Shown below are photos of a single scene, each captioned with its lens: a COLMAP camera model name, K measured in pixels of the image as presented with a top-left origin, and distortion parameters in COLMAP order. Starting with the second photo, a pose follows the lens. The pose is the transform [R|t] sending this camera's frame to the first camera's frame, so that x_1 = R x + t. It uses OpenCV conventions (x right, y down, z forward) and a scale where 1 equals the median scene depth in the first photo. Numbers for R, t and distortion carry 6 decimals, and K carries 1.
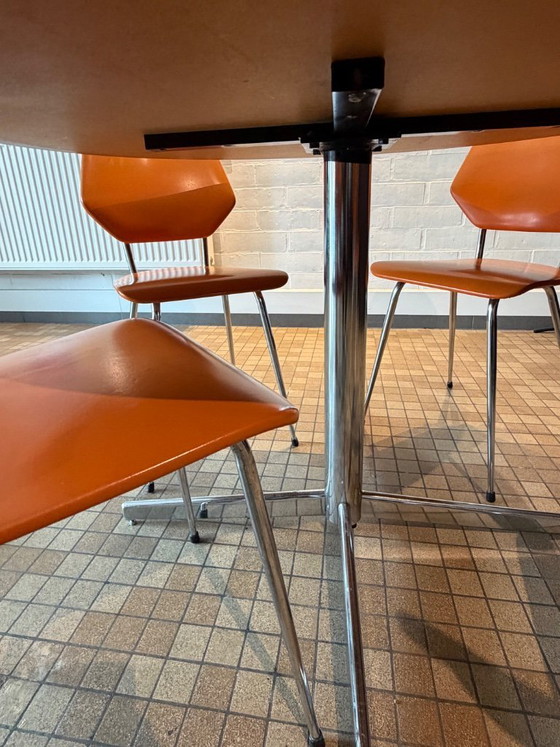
lens RADIAL K [[419.2, 0, 278.5], [0, 419.2, 343.5], [0, 0, 1]] dist [-0.000295, -0.000020]
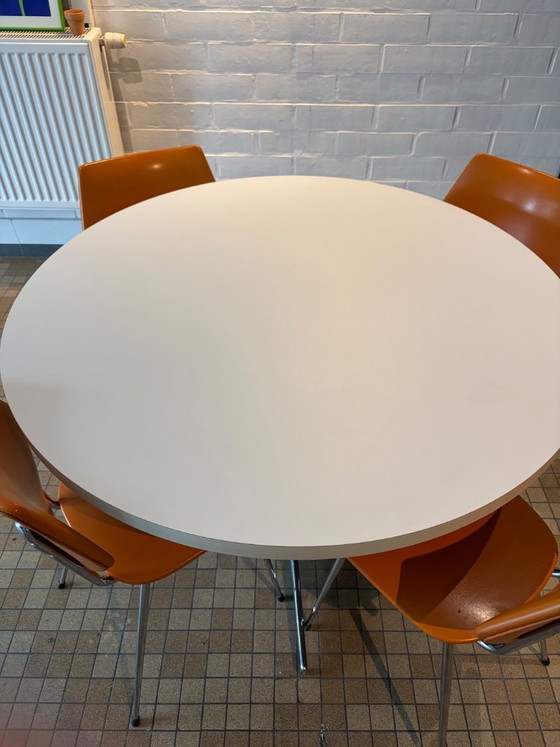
lens RADIAL K [[570.8, 0, 282.7], [0, 570.8, 378.0], [0, 0, 1]] dist [0.061381, -0.075951]
pose [[0.986978, -0.081611, 0.138617, -0.072891], [0.016163, 0.907693, 0.419323, -0.563015], [-0.160043, -0.411622, 0.897192, -0.410888]]
